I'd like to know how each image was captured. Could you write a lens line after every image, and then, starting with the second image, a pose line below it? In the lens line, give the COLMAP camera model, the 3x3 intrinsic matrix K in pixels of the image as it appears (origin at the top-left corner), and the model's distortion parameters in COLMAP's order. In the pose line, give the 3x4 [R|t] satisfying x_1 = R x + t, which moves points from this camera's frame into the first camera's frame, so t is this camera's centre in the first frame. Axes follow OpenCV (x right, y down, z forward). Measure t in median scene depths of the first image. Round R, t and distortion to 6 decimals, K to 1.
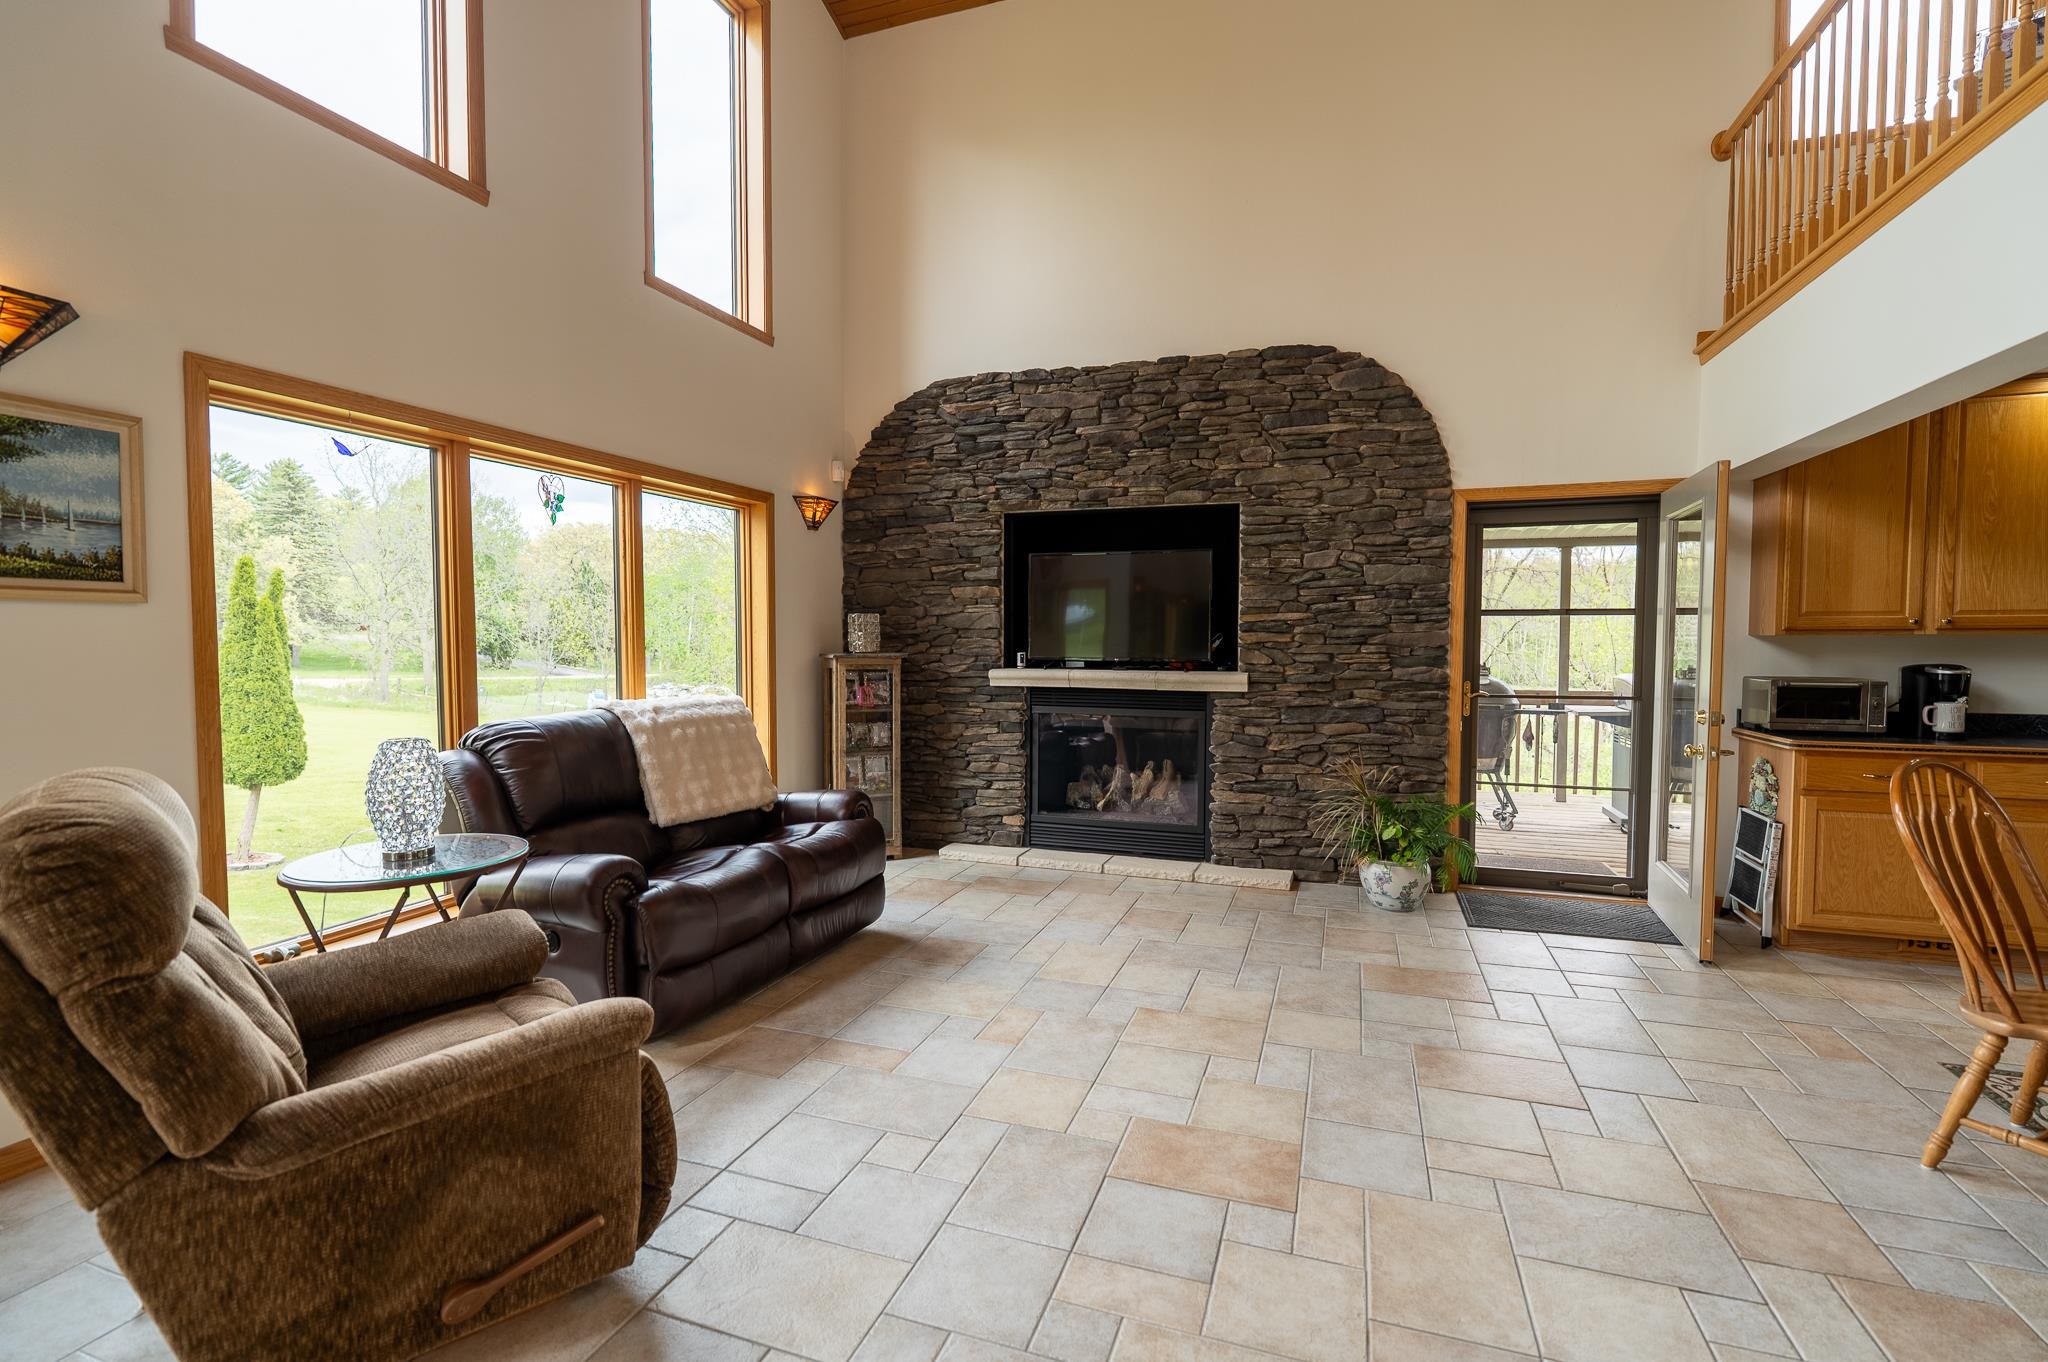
lens RADIAL K [[929.7, 0, 1024.0], [0, 929.7, 681.0], [0, 0, 1]] dist [-0.003154, -0.000199]
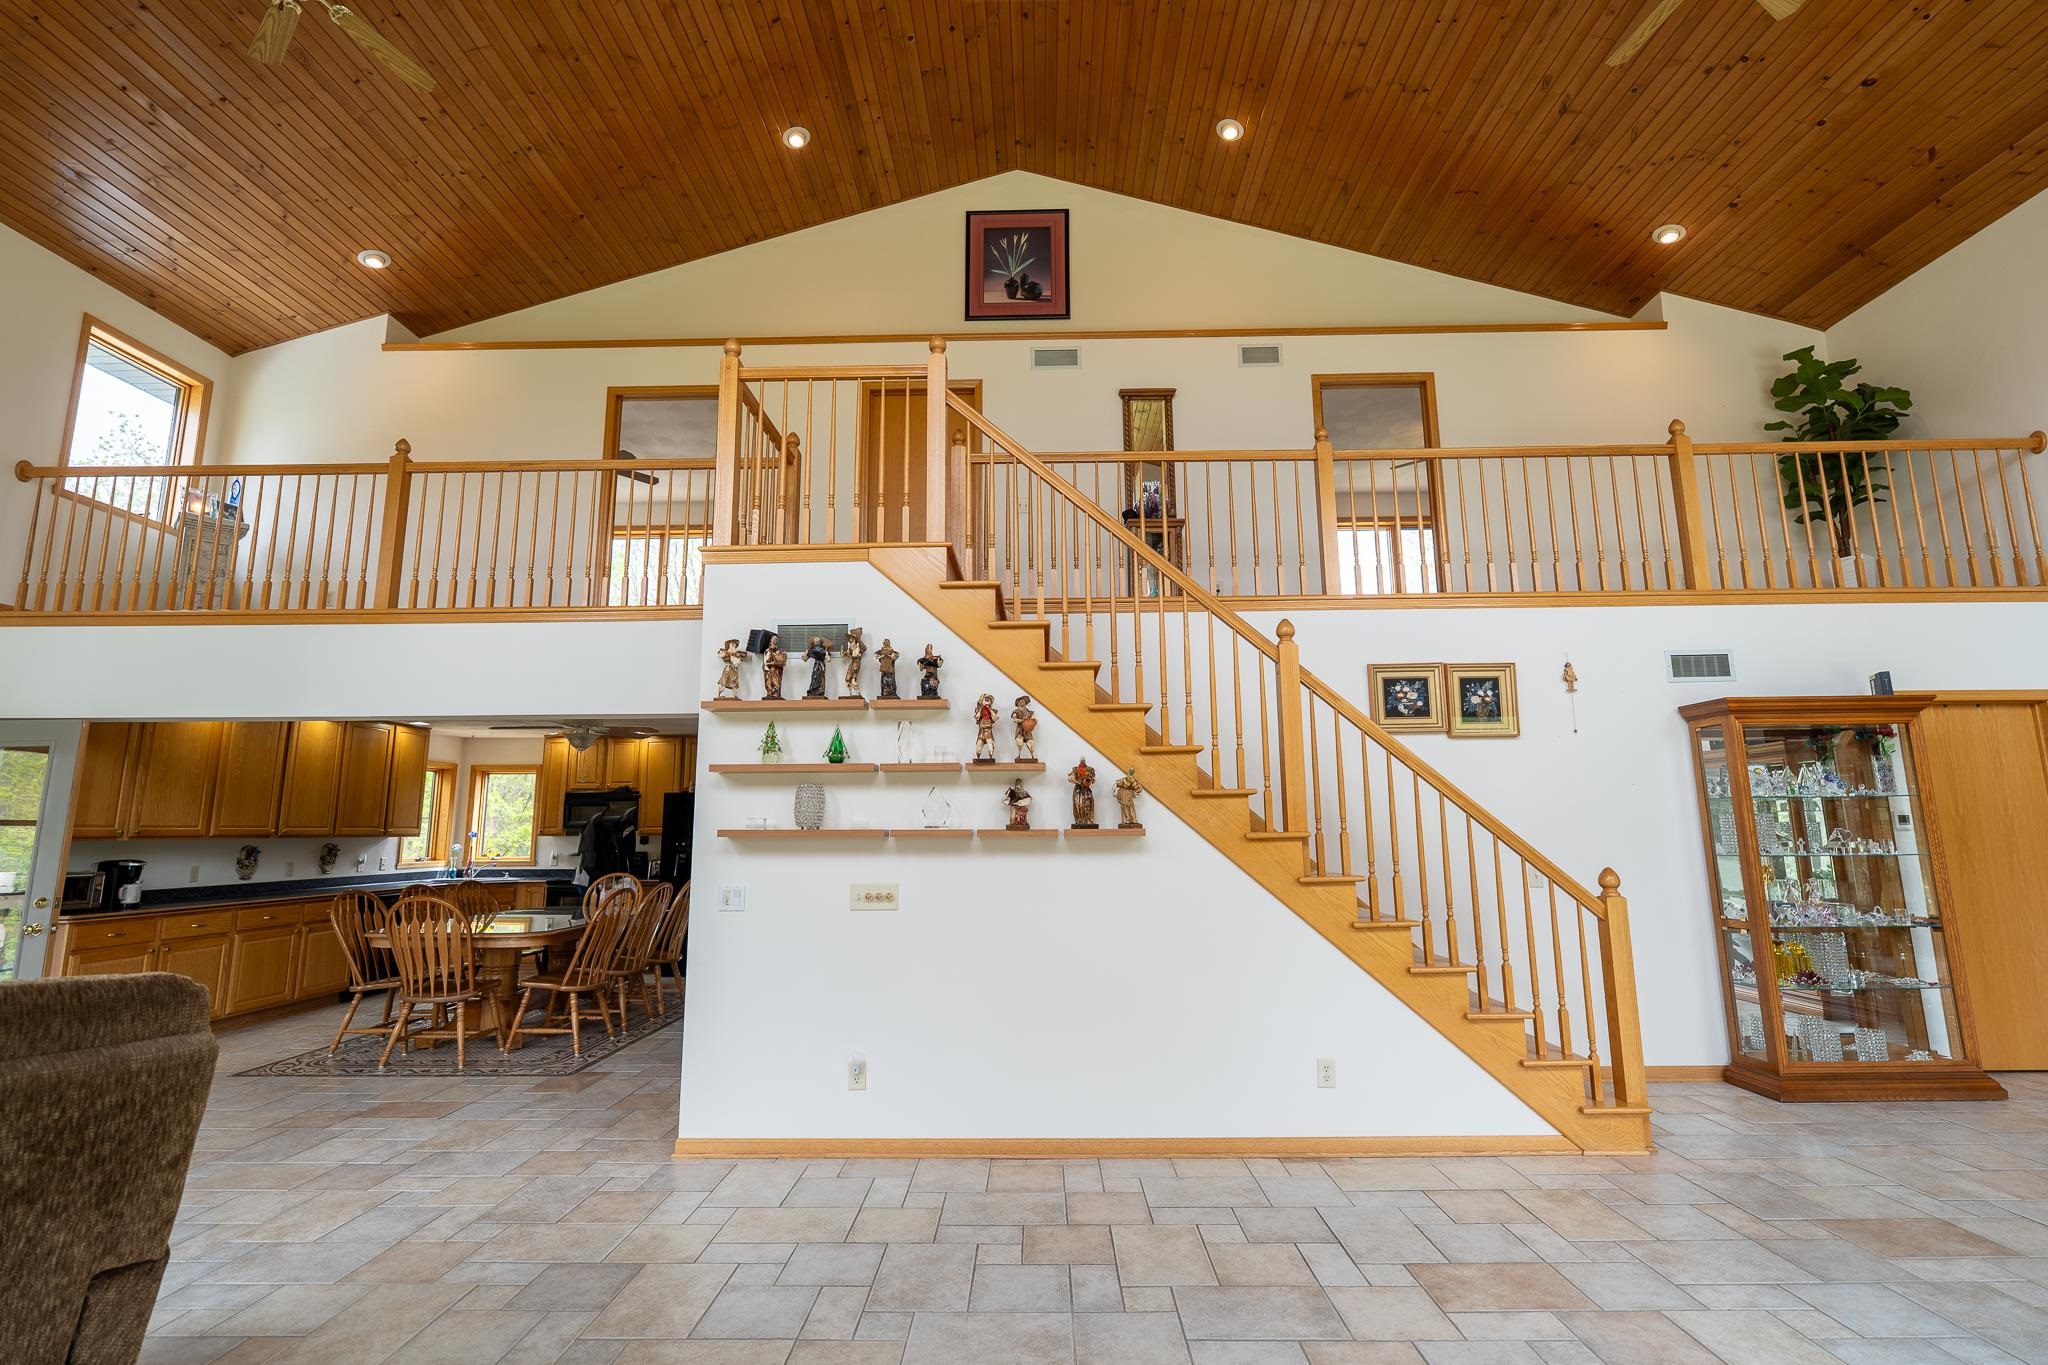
lens RADIAL K [[929.7, 0, 1024.0], [0, 929.7, 682.5], [0, 0, 1]] dist [-0.003154, -0.000199]
pose [[-0.310344, 0.154908, 0.937918, -1.009232], [0.050396, 0.987927, -0.146493, -0.008367], [-0.949287, 0.001805, -0.314404, 0.054928]]
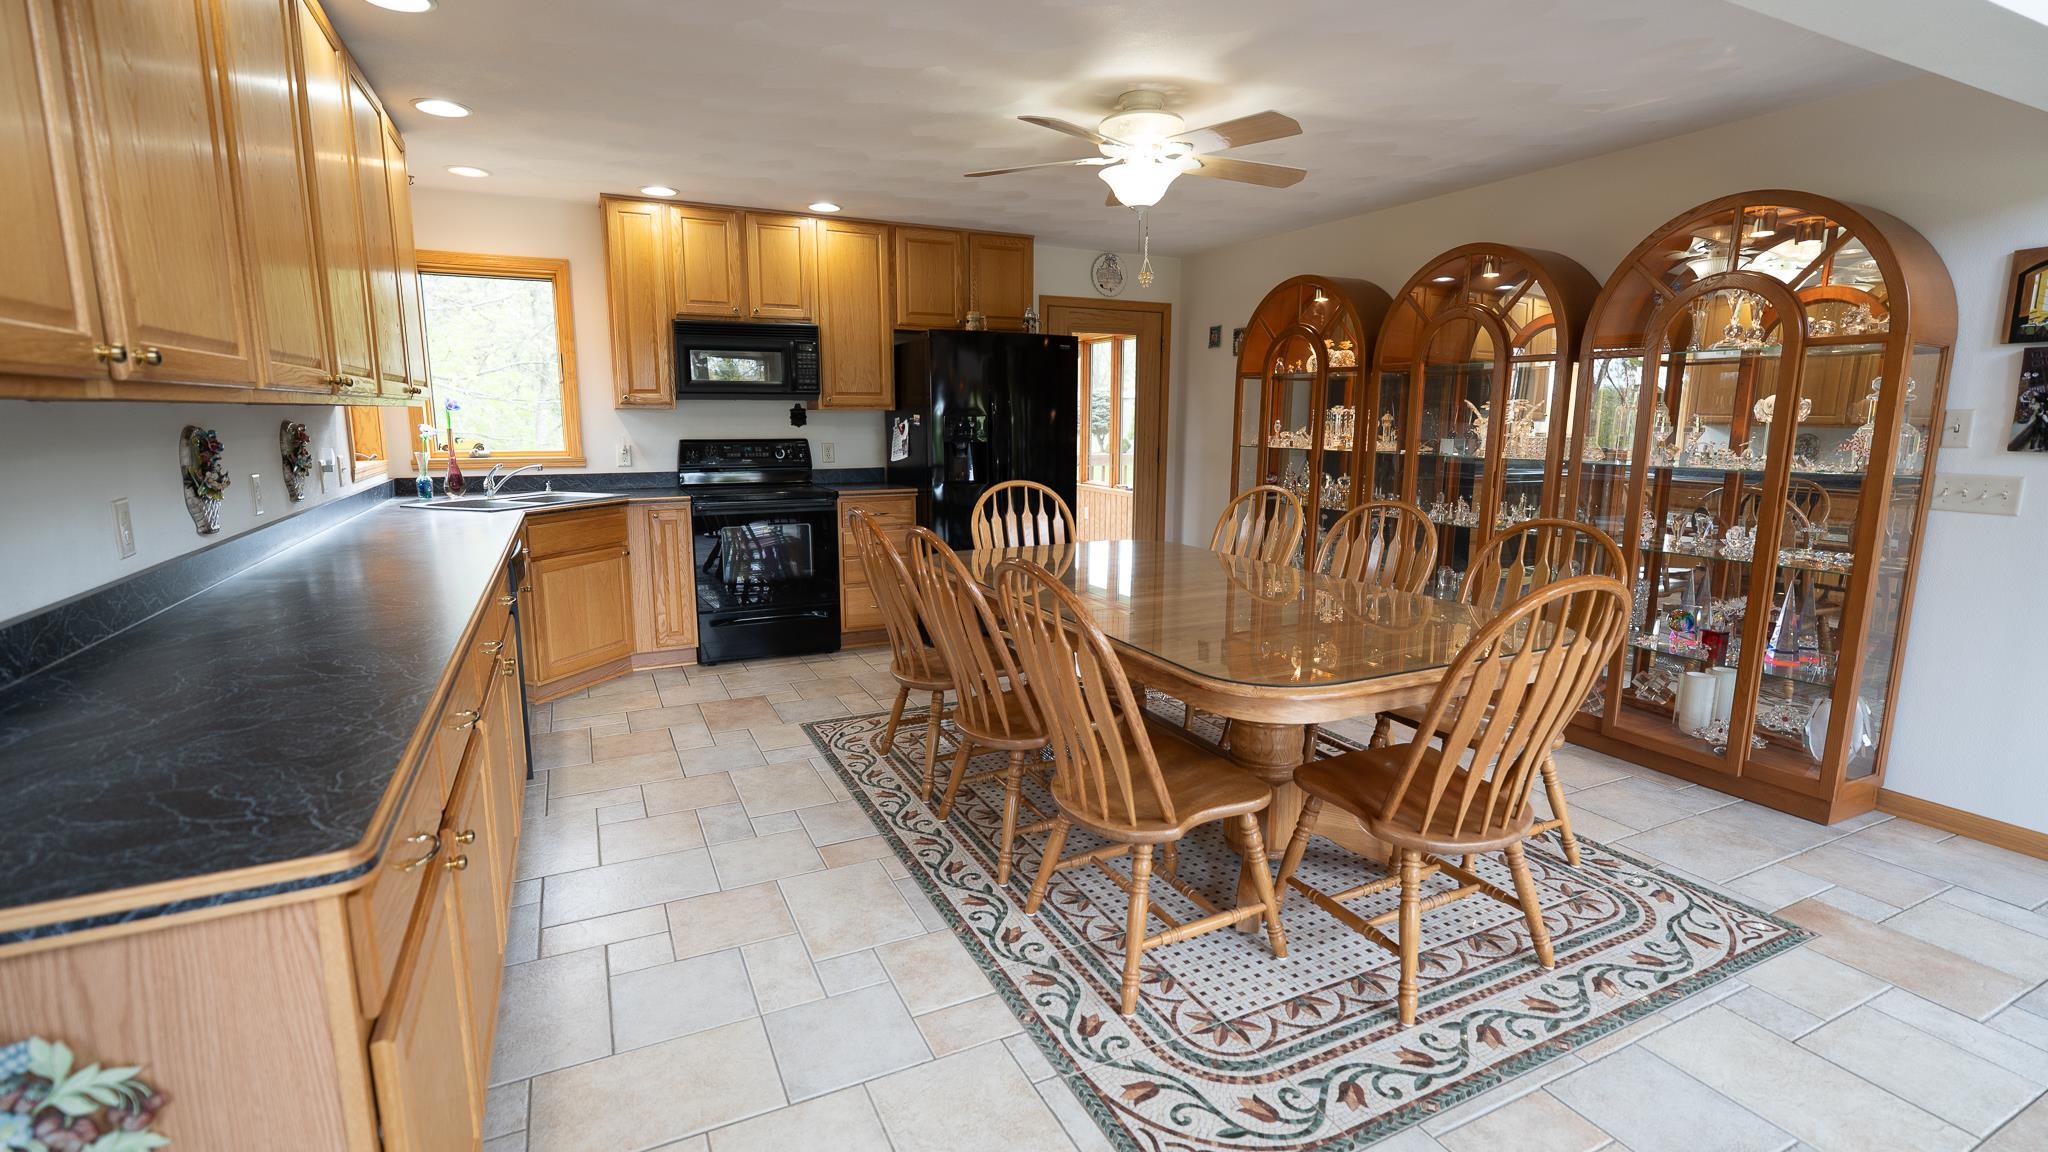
lens RADIAL K [[921.8, 0, 1024.0], [0, 921.8, 576.0], [0, 0, 1]] dist [-0.003310, -0.000153]
pose [[-0.710556, -0.120619, 0.693225, 0.550121], [0.030569, 0.978976, 0.201672, -0.045060], [-0.702976, 0.164491, -0.691930, 1.020150]]
